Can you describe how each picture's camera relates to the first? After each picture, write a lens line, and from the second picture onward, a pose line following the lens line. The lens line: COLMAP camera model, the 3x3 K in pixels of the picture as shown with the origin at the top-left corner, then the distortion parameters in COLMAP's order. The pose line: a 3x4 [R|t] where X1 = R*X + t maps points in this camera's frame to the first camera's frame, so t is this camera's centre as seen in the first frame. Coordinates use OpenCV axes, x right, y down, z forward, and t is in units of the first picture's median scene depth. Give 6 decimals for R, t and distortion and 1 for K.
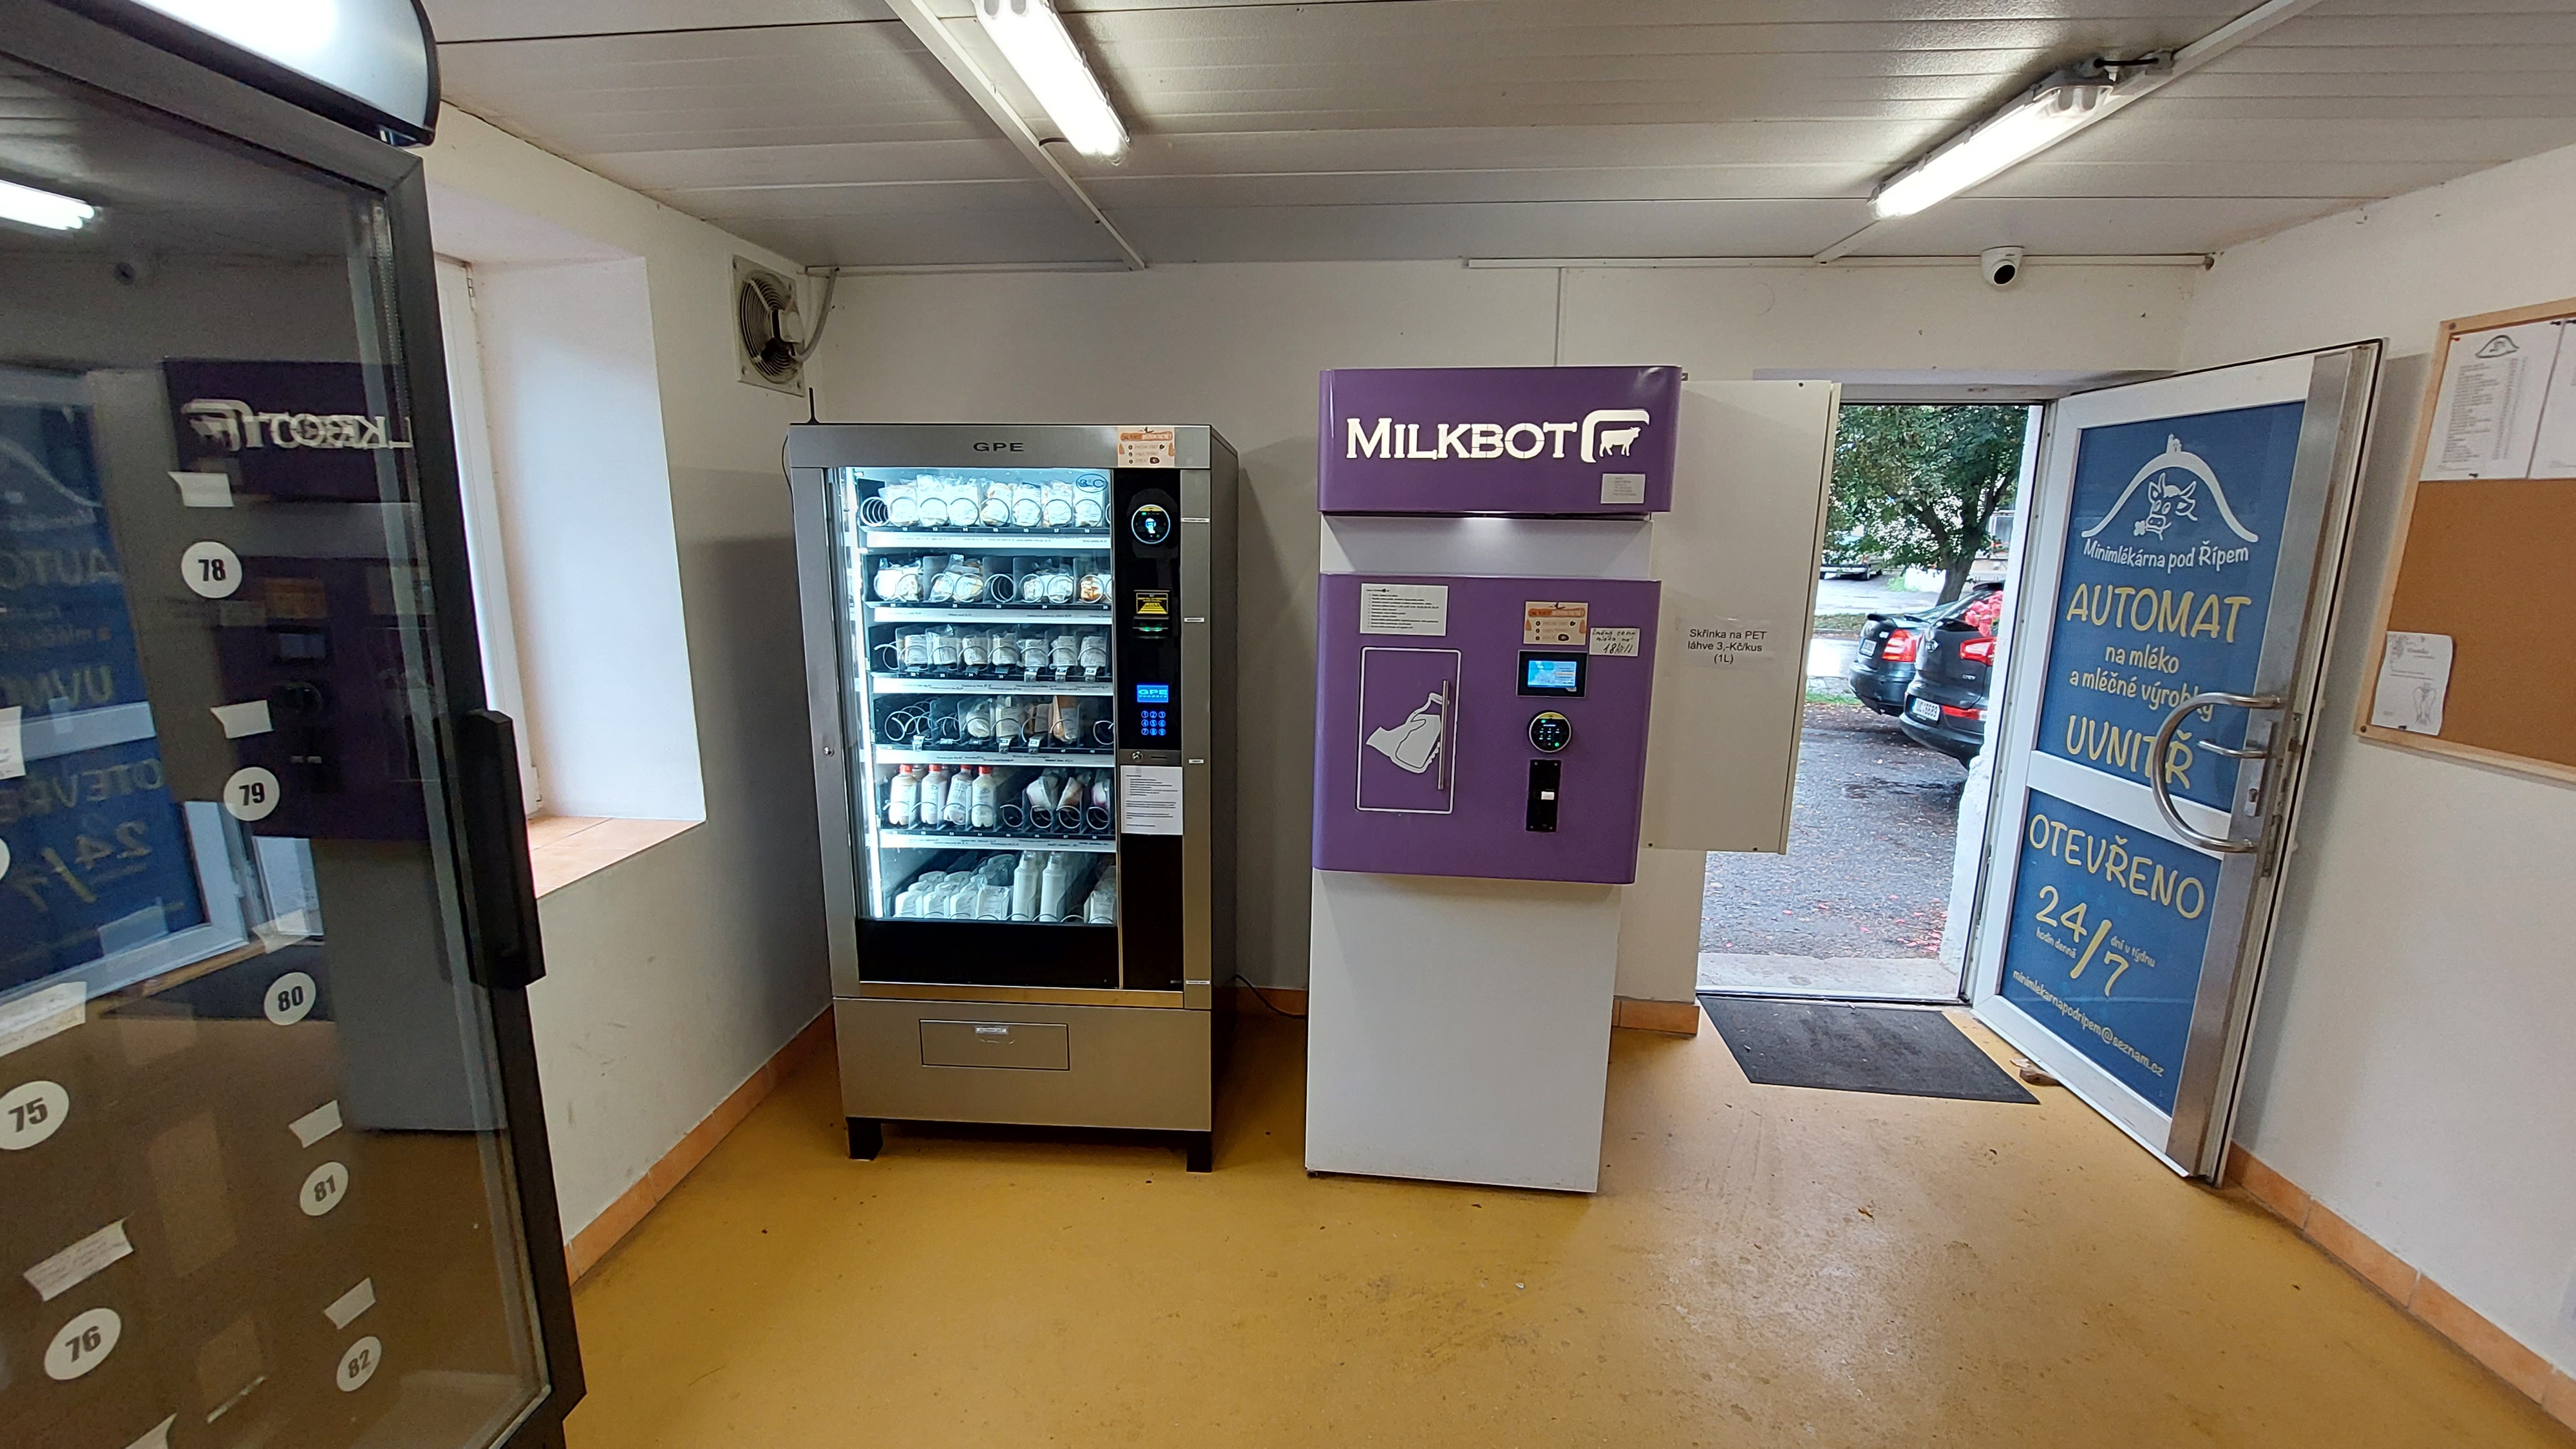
lens RADIAL K [[1034.6, 0, 1274.3], [0, 1034.6, 734.6], [0, 0, 1]] dist [-0.011904, 0.000416]
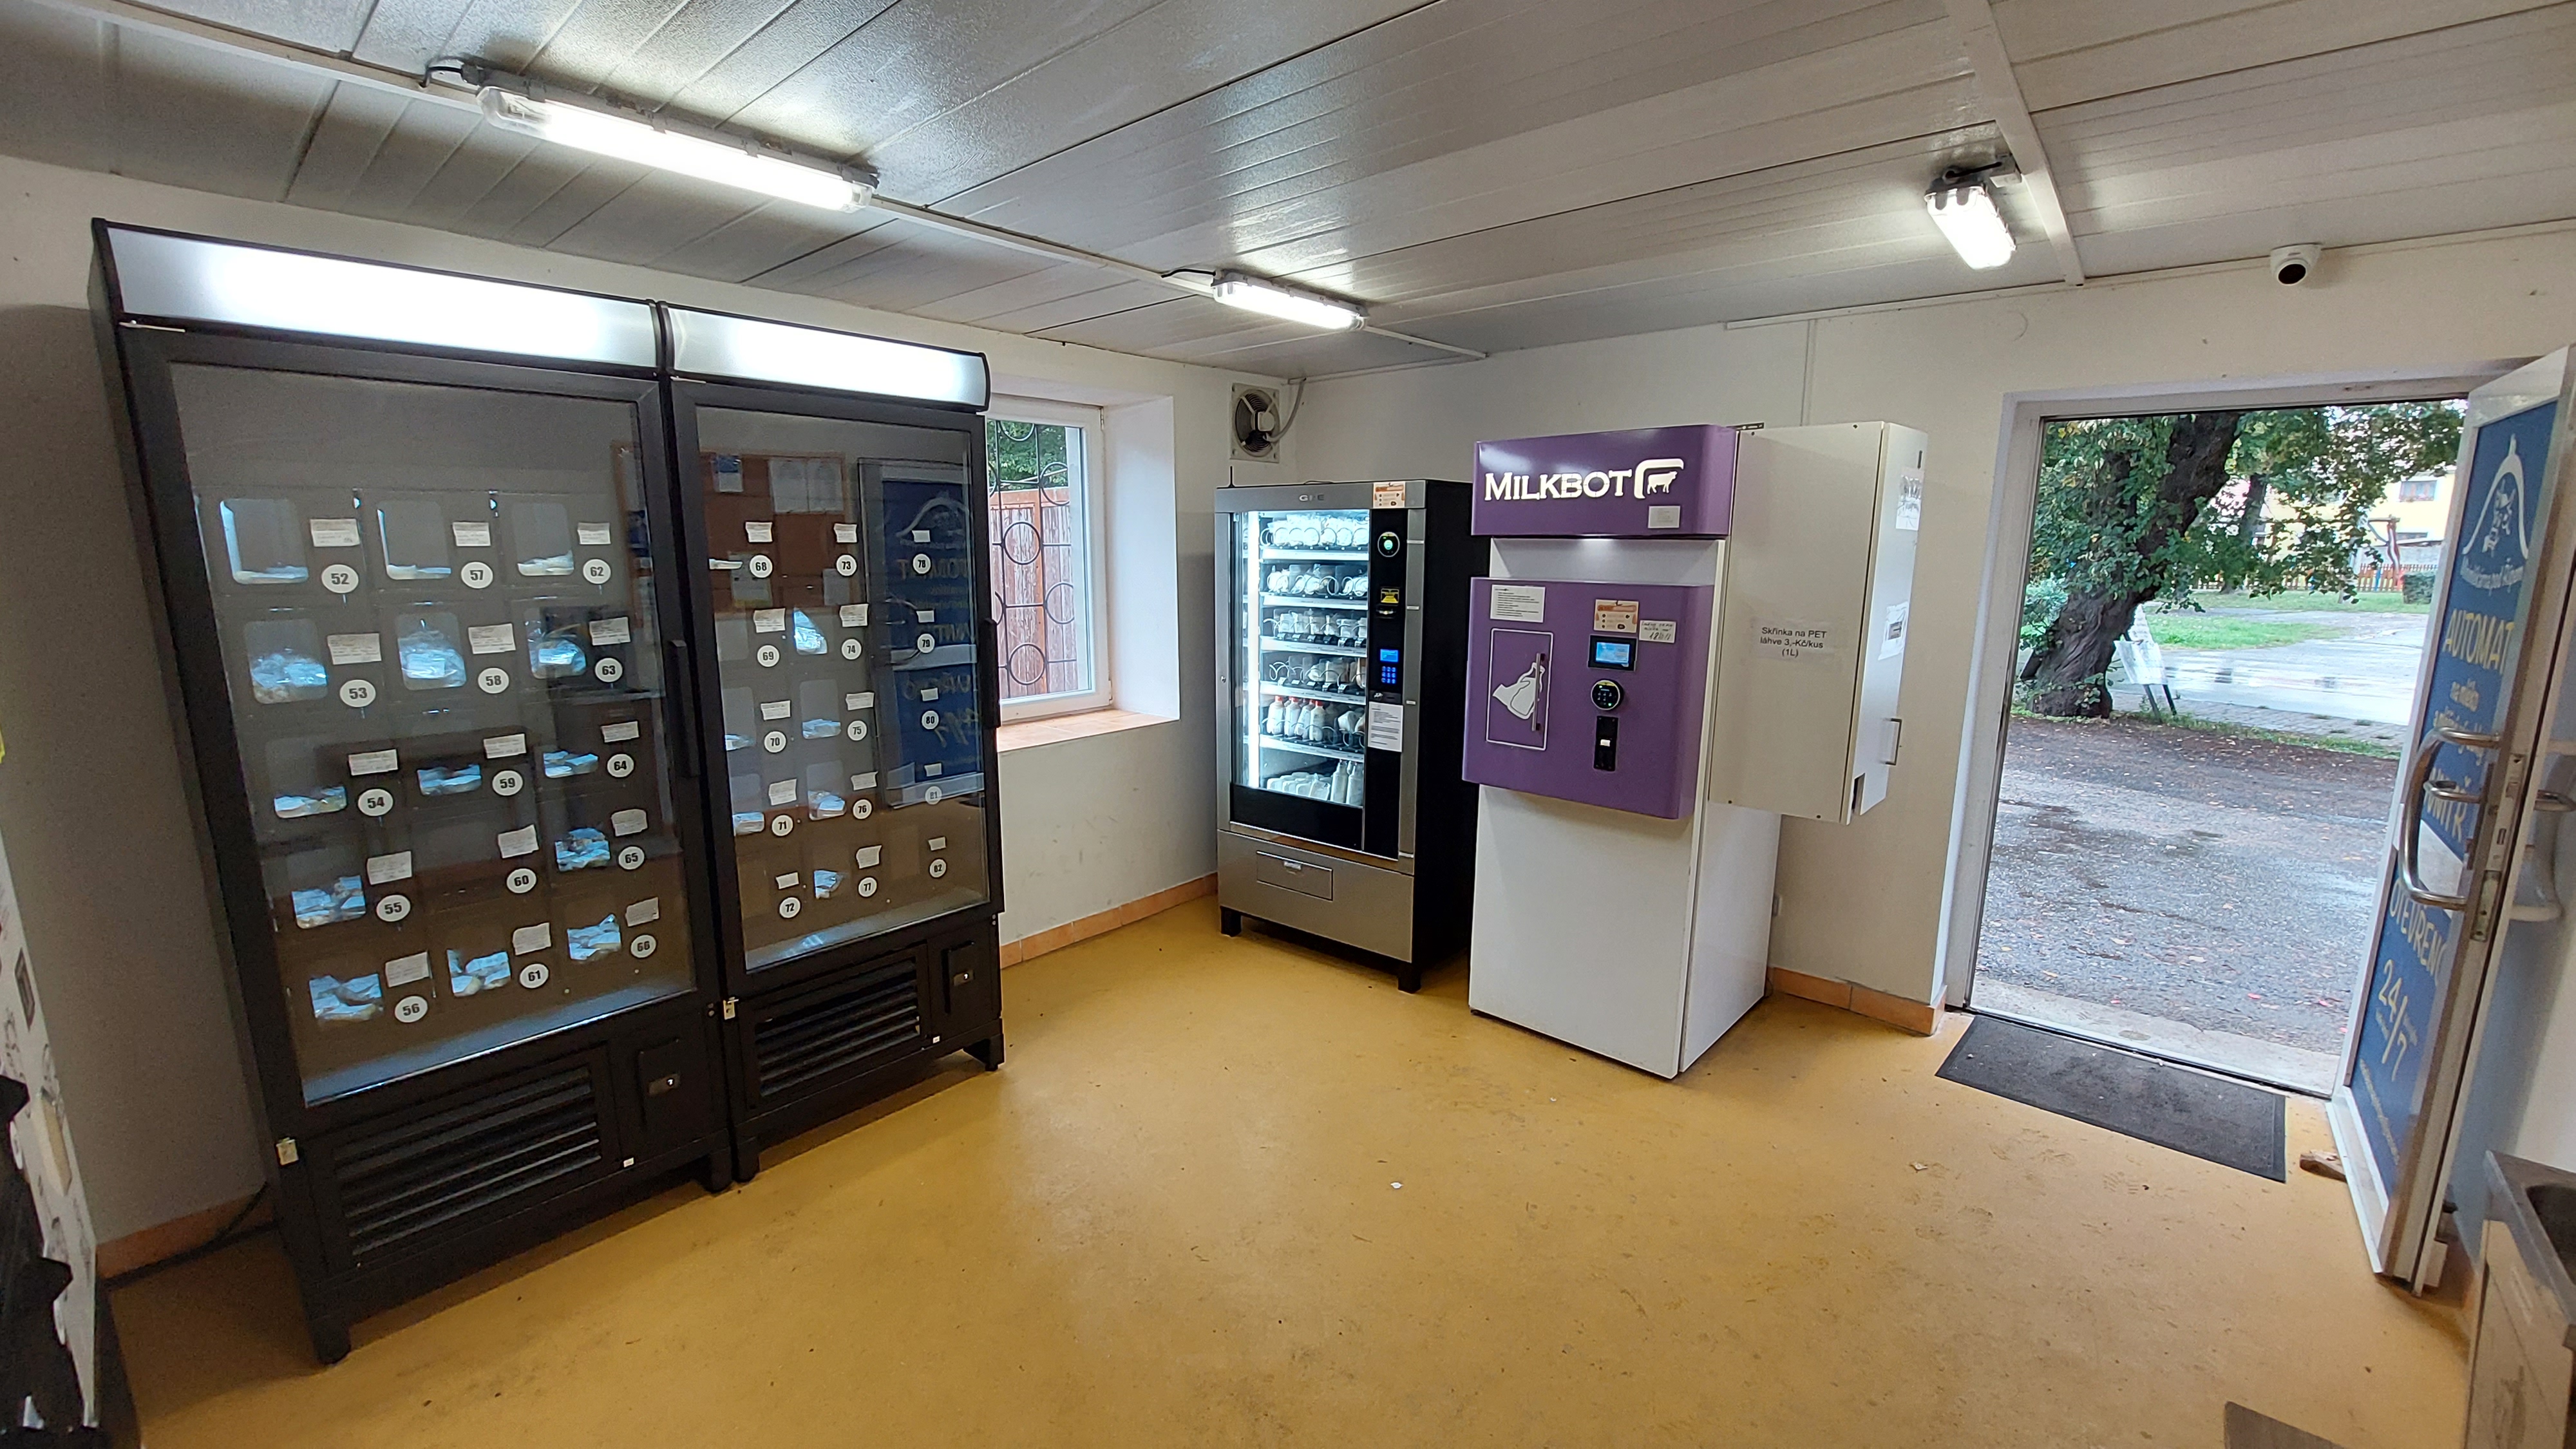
lens RADIAL K [[1034.6, 0, 1274.3], [0, 1034.6, 734.6], [0, 0, 1]] dist [-0.011904, 0.000416]
pose [[0.803188, 0.102602, -0.586824, 0.641178], [-0.111395, 0.993549, 0.021249, 0.061224], [0.585218, 0.048302, 0.809436, -0.319181]]
